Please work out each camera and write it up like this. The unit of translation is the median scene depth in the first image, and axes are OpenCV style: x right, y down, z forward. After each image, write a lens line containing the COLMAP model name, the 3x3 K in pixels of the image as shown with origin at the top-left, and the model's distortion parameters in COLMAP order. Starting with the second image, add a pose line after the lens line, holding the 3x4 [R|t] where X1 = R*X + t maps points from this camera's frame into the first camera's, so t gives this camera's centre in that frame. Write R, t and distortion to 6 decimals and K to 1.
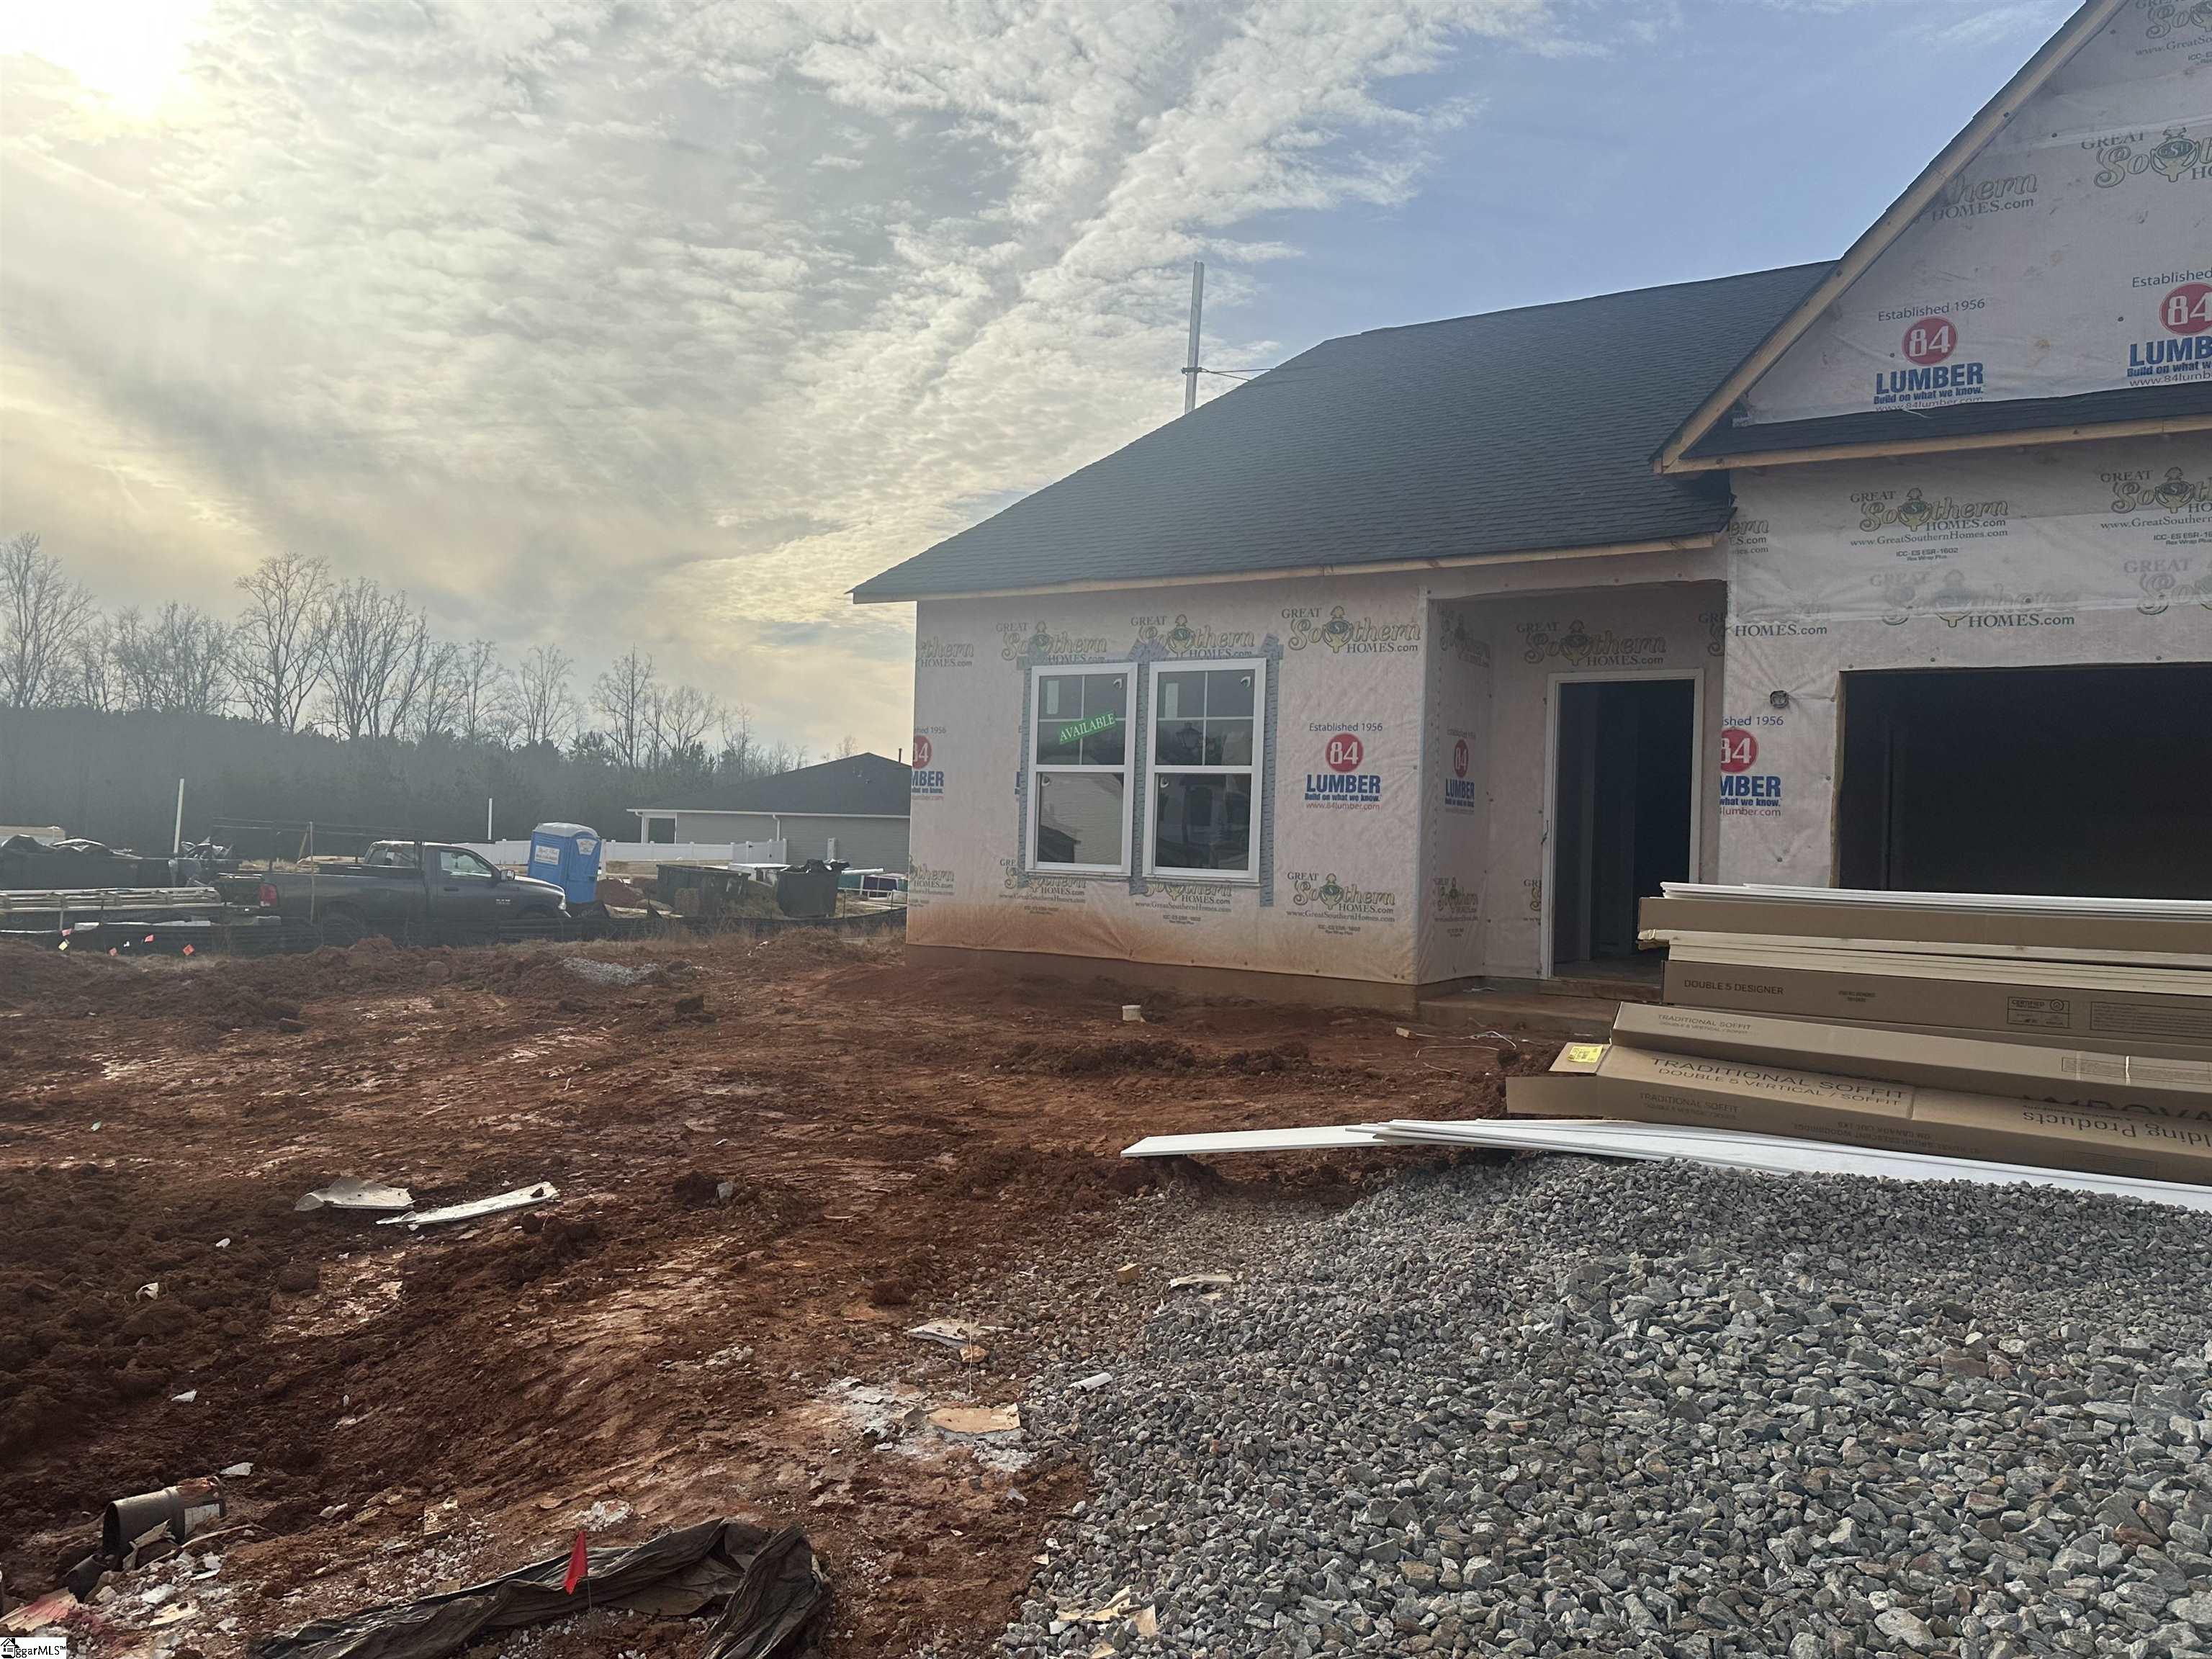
lens RADIAL K [[1678.5, 0, 1111.8], [0, 1678.5, 820.6], [0, 0, 1]] dist [0.177798, -0.338719]
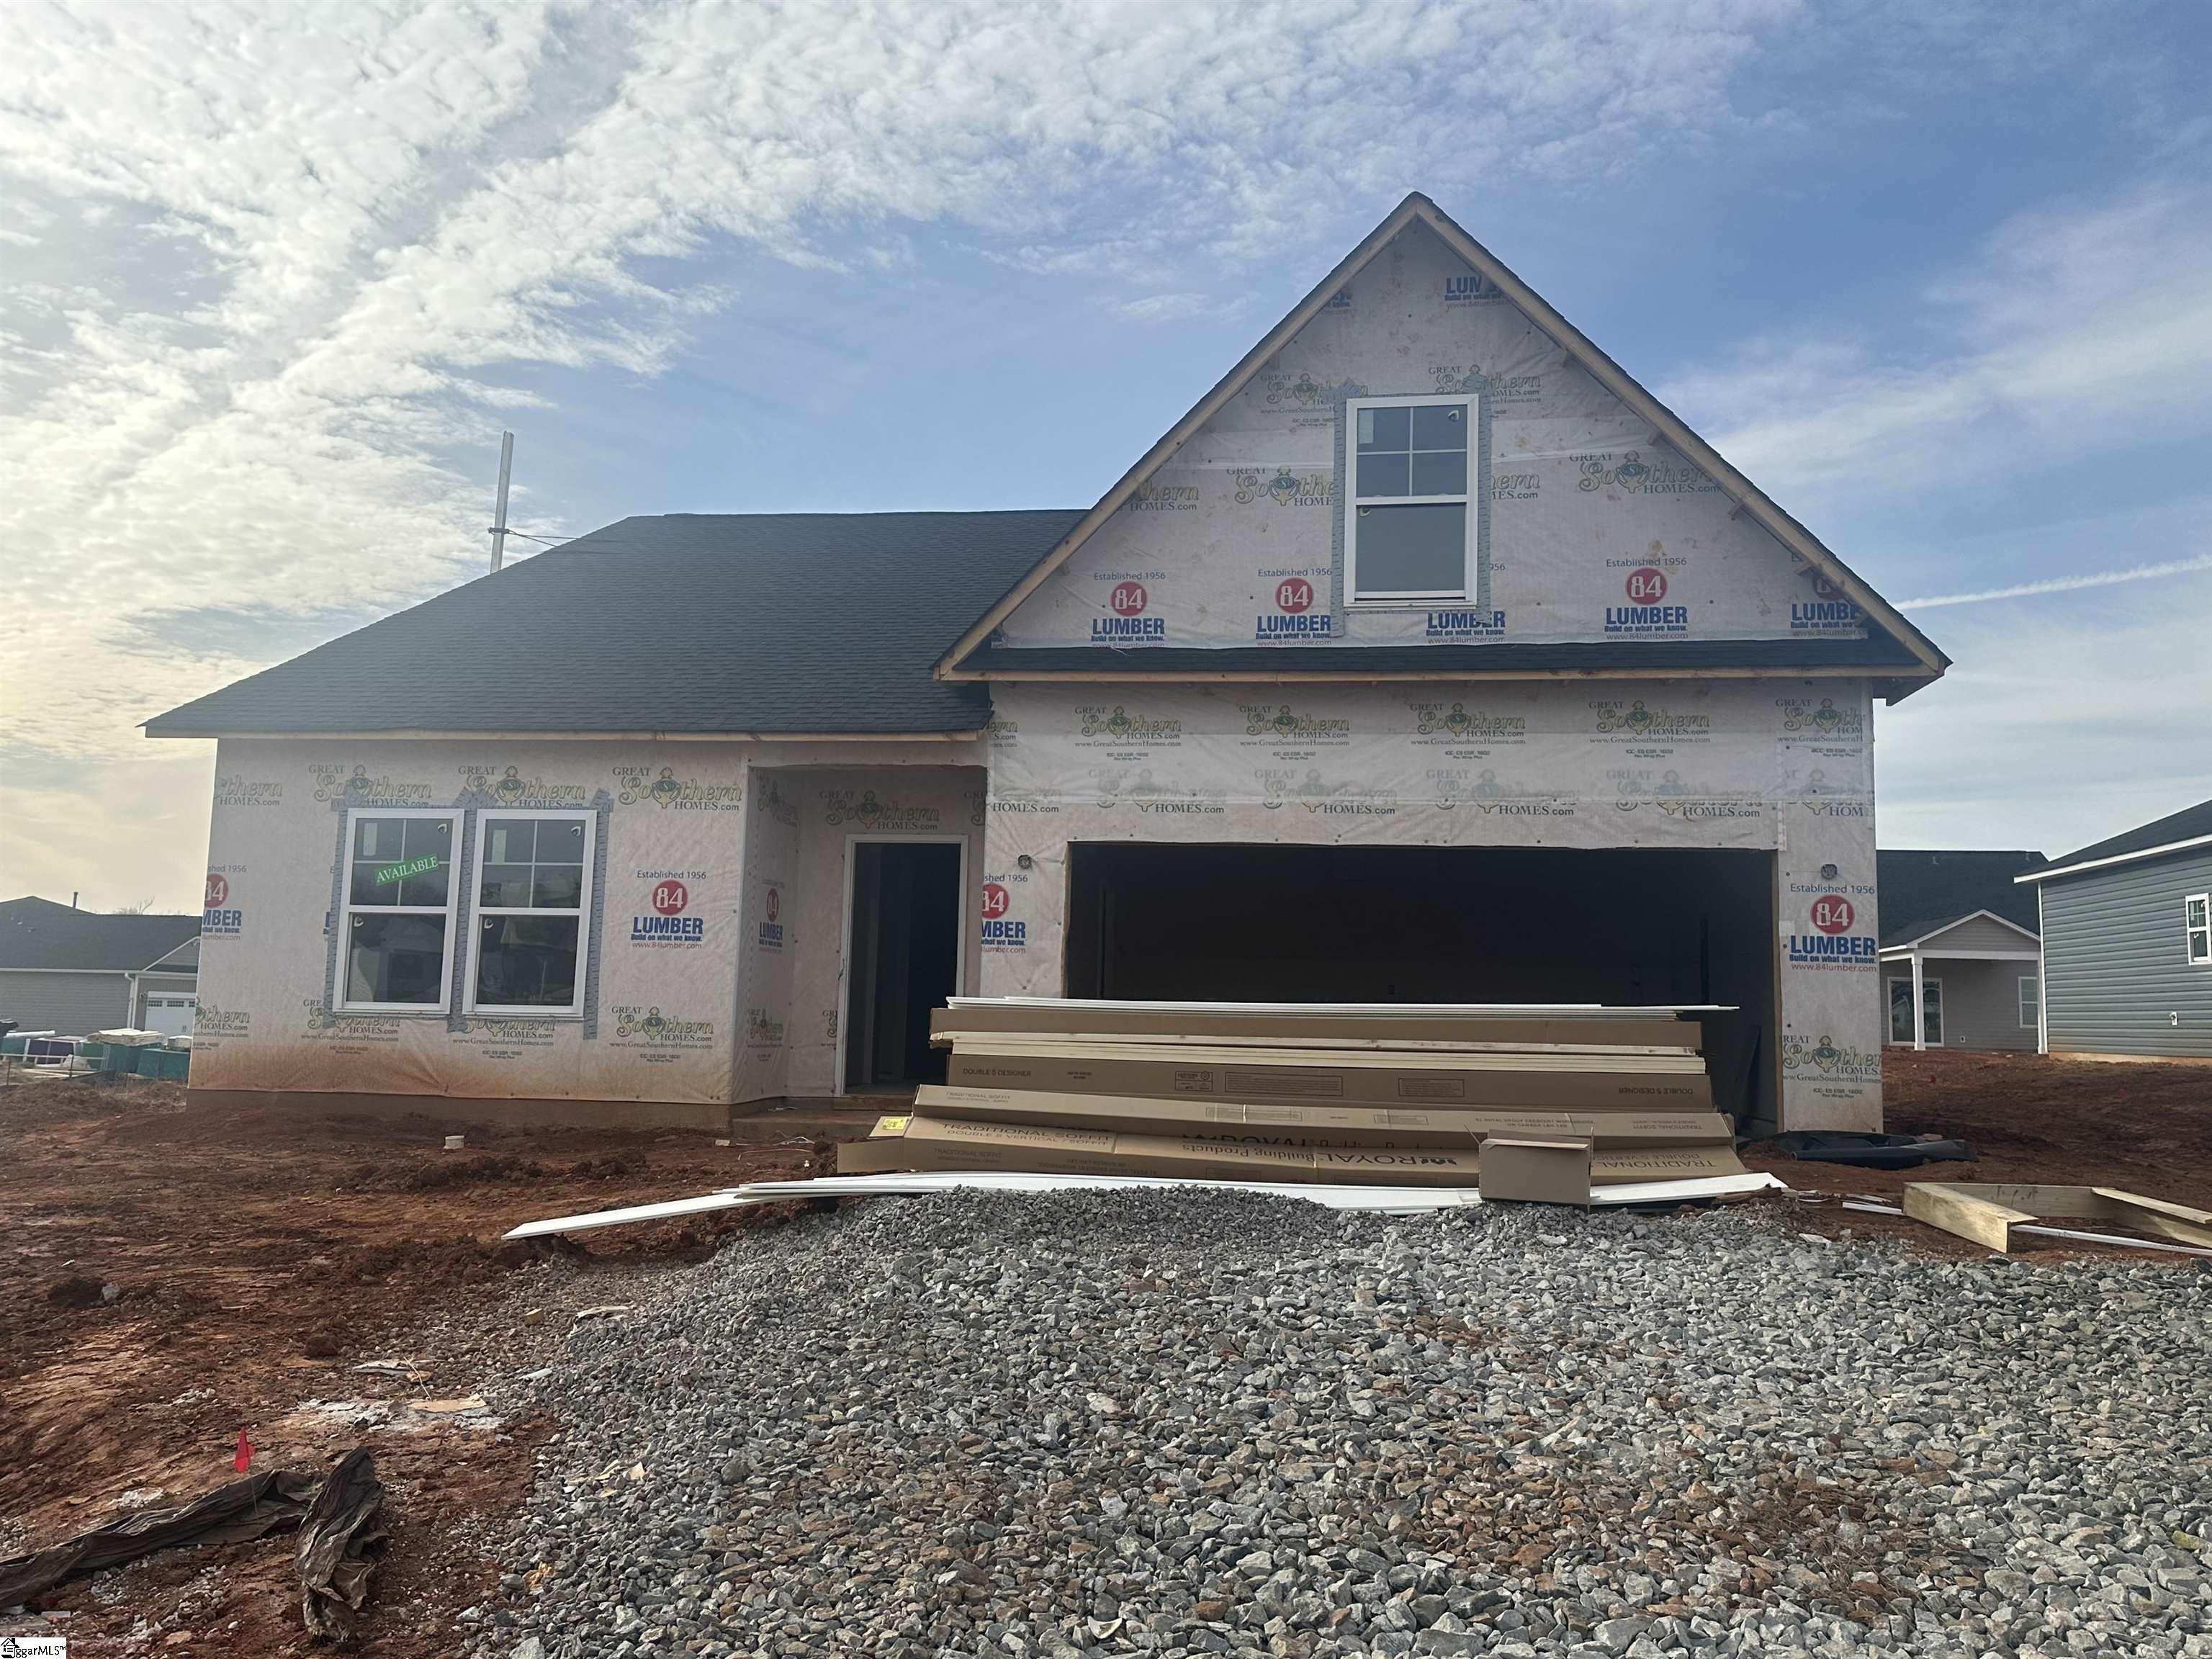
lens RADIAL K [[1675.1, 0, 1103.8], [0, 1675.1, 819.2], [0, 0, 1]] dist [0.112432, -0.146776]
pose [[0.911025, 0.038328, 0.410567, -0.113539], [0.000007, 0.995669, -0.092965, 0.022109], [-0.412352, 0.084697, 0.907079, -0.257977]]
